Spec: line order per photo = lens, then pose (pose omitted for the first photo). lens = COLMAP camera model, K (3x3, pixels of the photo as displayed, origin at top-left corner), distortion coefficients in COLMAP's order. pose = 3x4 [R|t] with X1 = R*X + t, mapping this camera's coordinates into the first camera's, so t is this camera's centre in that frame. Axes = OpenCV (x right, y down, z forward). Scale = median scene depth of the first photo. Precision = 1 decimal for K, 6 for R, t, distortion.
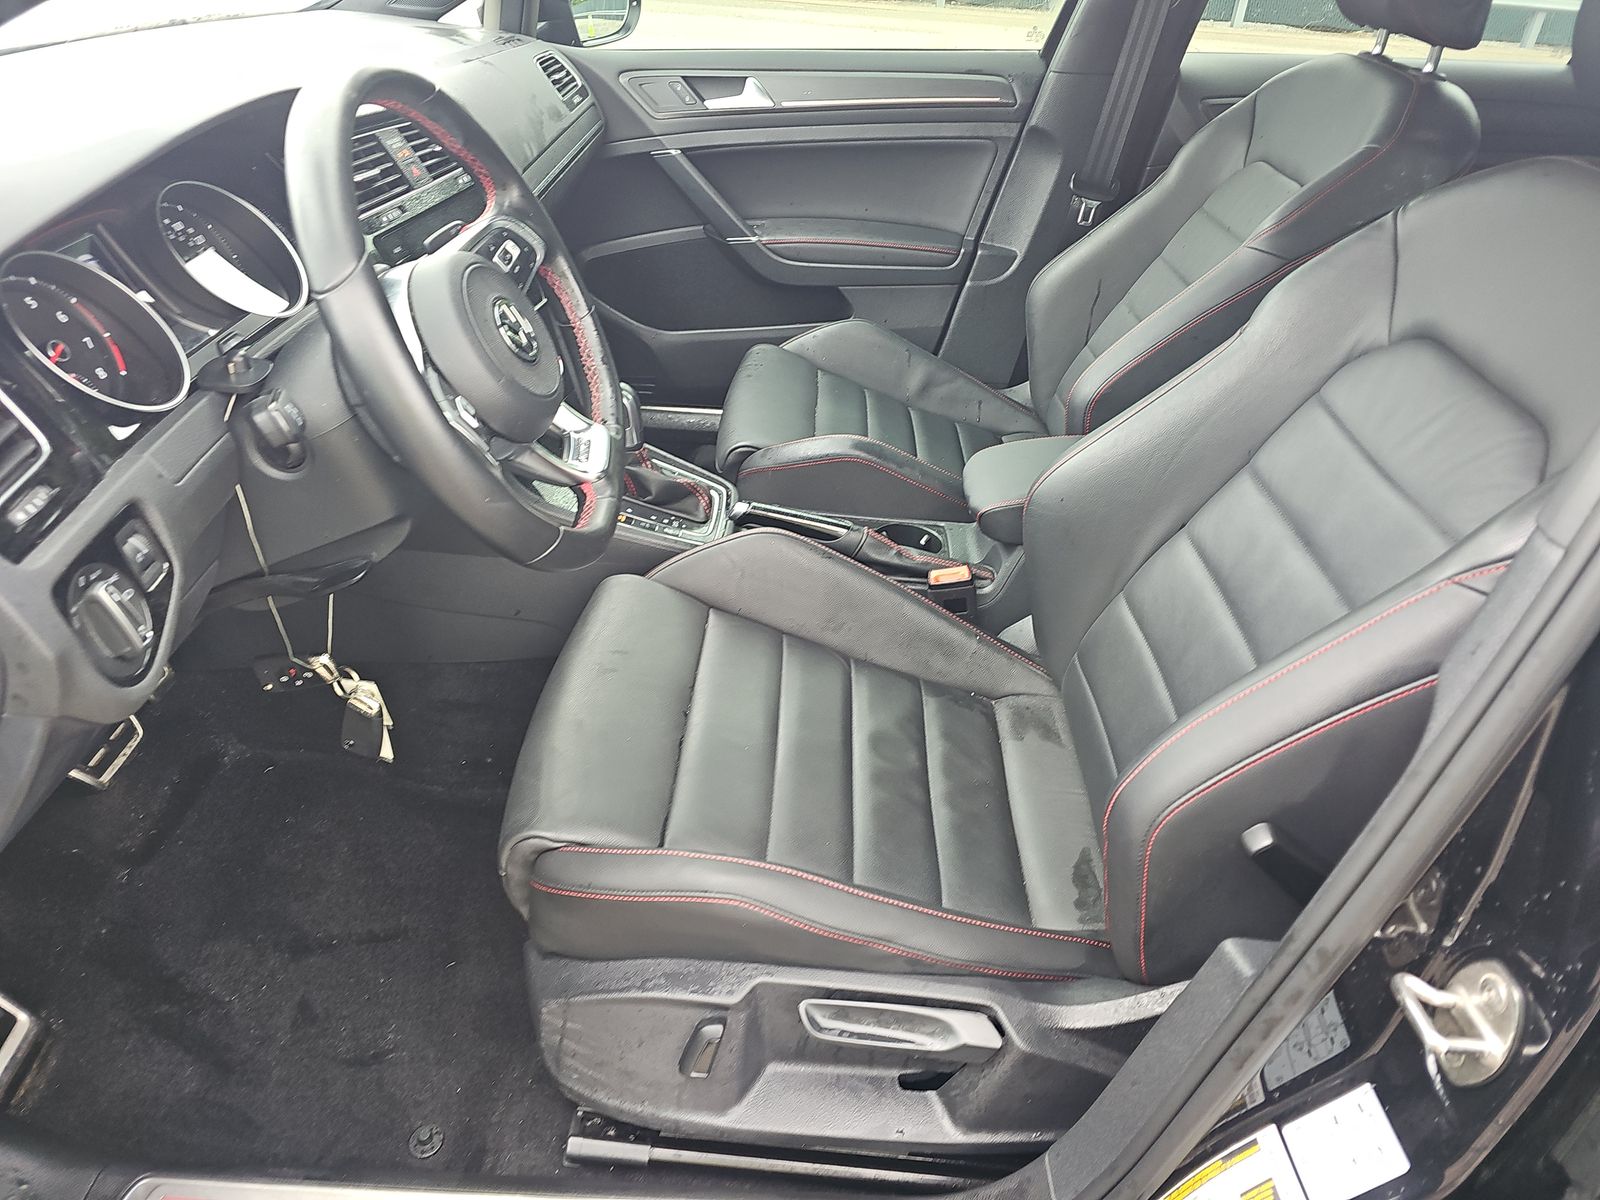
lens RADIAL K [[1058.7, 0, 810.1], [0, 1058.7, 606.5], [0, 0, 1]] dist [0.032339, -0.019411]
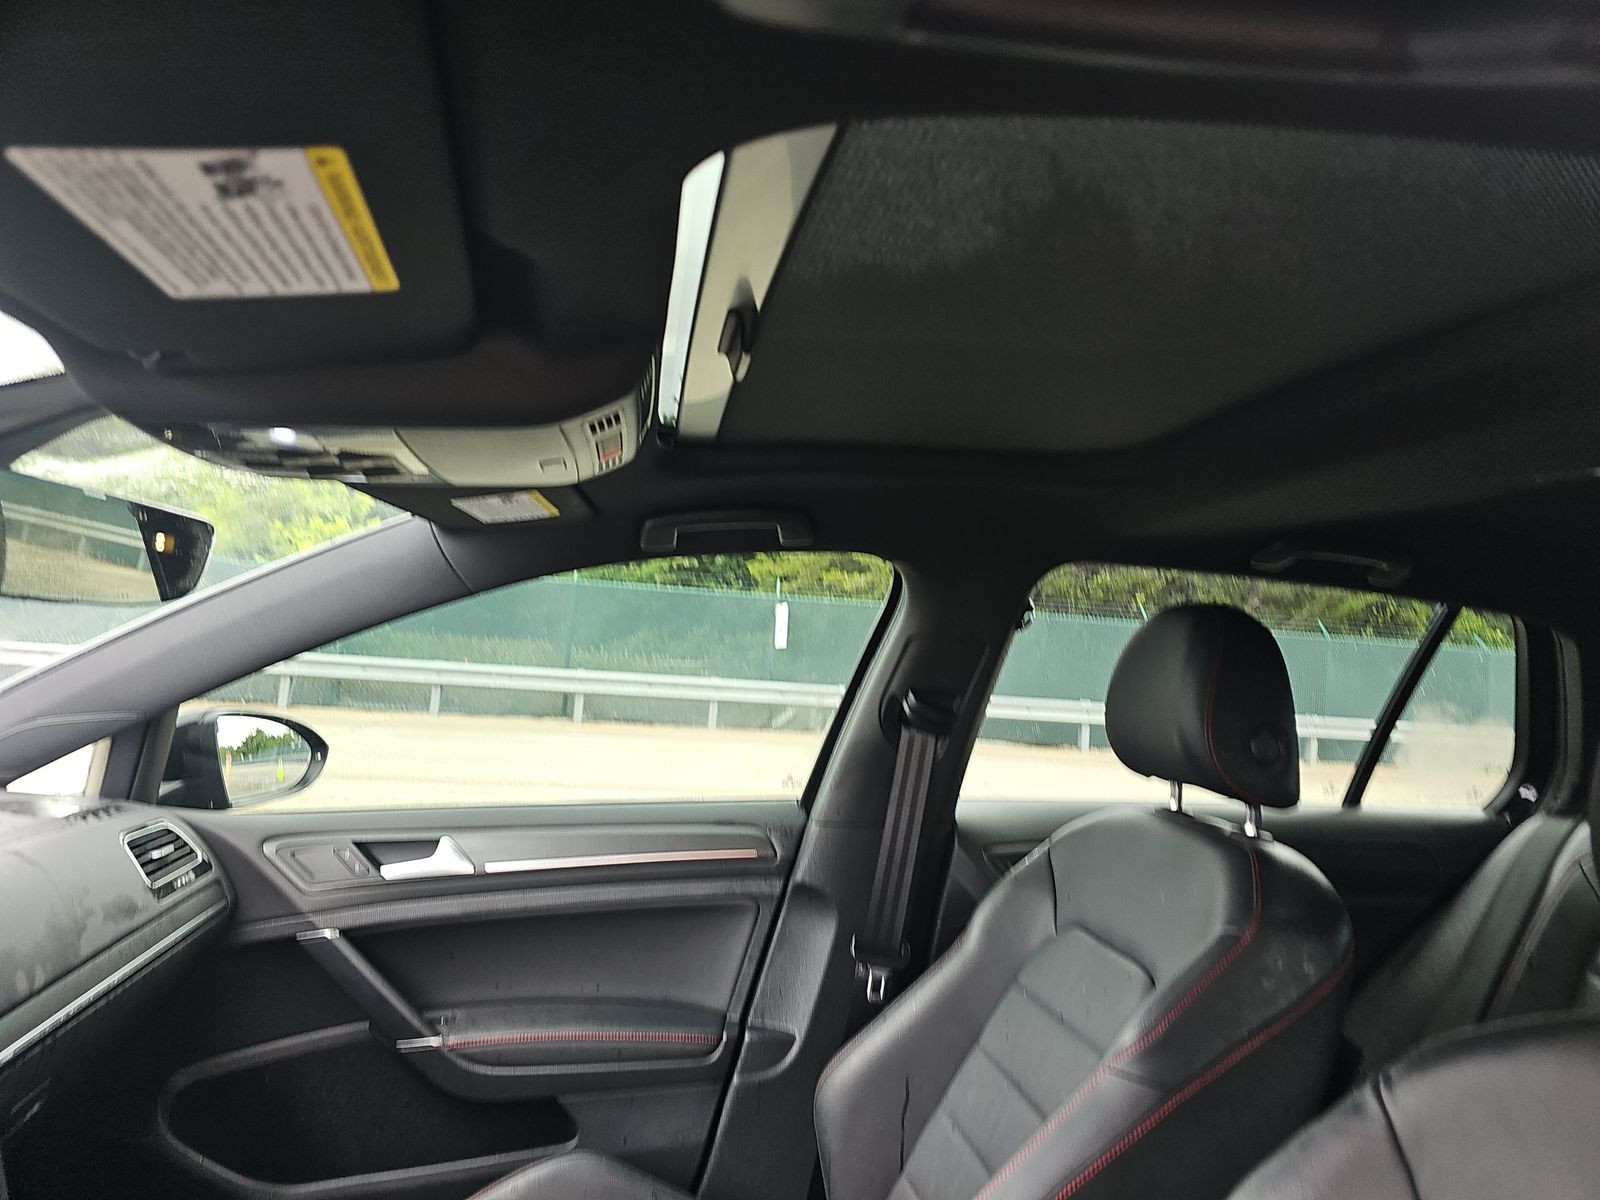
lens RADIAL K [[1058.7, 0, 801.5], [0, 1058.7, 601.6], [0, 0, 1]] dist [0.032339, -0.019411]
pose [[0.982594, 0.014646, 0.185187, 0.054178], [0.097667, 0.807257, -0.582063, -0.144322], [-0.158018, 0.590018, 0.791776, 0.213338]]
